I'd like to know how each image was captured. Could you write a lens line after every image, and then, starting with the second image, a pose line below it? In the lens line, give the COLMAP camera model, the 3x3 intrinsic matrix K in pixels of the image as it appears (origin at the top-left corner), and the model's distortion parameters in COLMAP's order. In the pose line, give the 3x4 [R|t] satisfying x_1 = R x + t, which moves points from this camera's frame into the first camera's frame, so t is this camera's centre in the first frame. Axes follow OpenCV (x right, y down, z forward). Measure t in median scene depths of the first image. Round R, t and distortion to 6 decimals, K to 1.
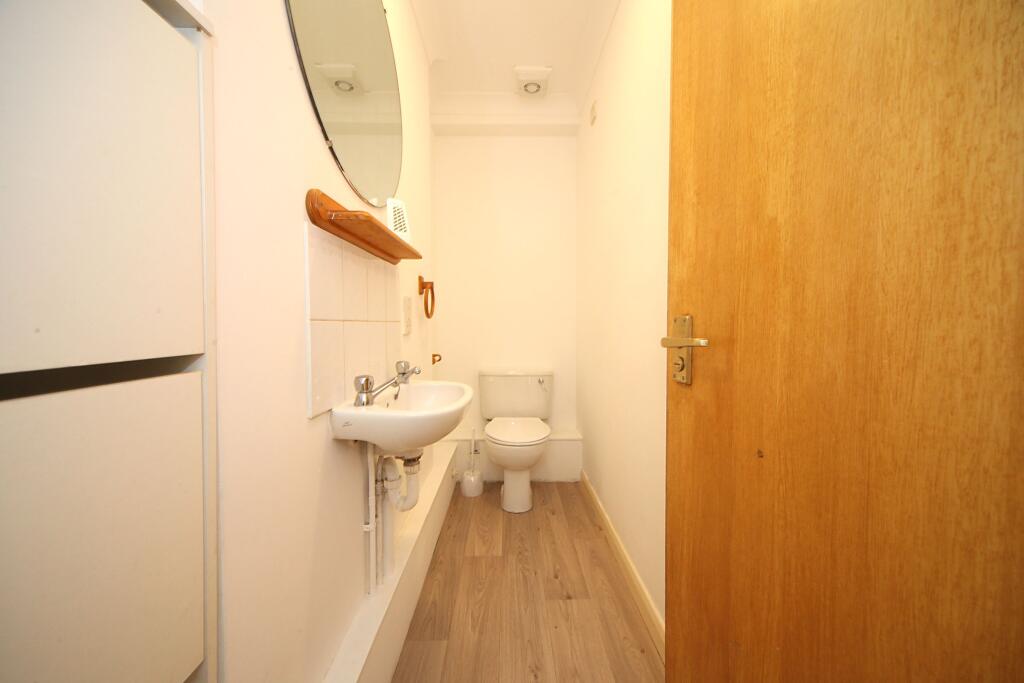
lens RADIAL K [[349.4, 0, 512.0], [0, 349.4, 341.5], [0, 0, 1]] dist [0.000803, 0.000052]
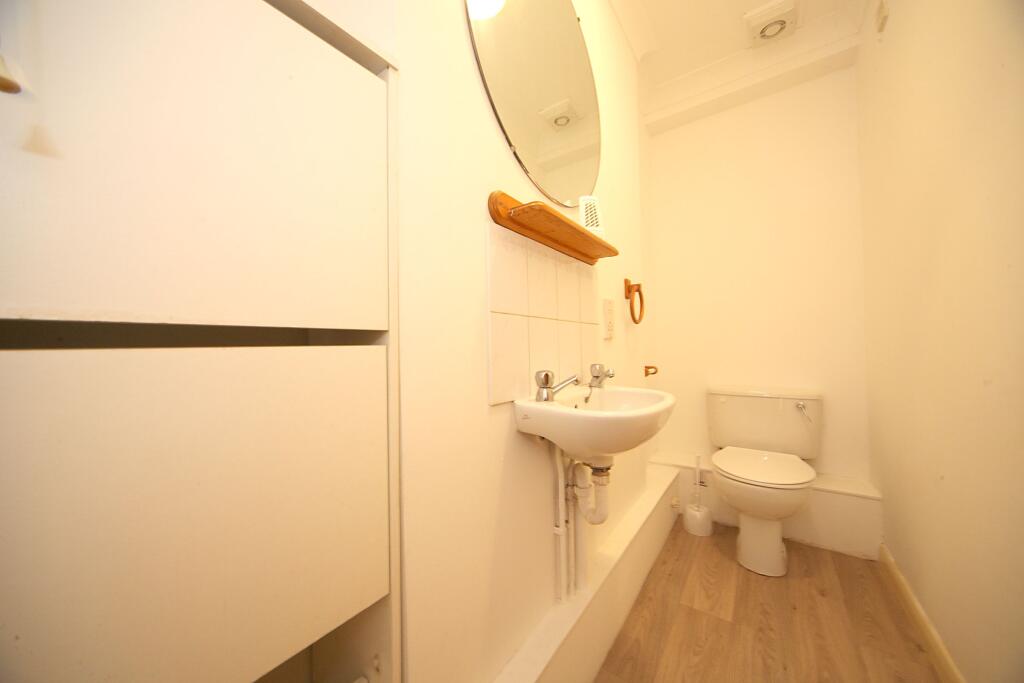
lens RADIAL K [[345.7, 0, 510.5], [0, 345.7, 346.5], [0, 0, 1]] dist [-0.009955, 0.000079]
pose [[0.804821, -0.013193, -0.593371, 0.042654], [-0.009665, 0.999329, -0.035329, 0.035729], [0.593439, 0.034169, 0.804153, 0.087137]]
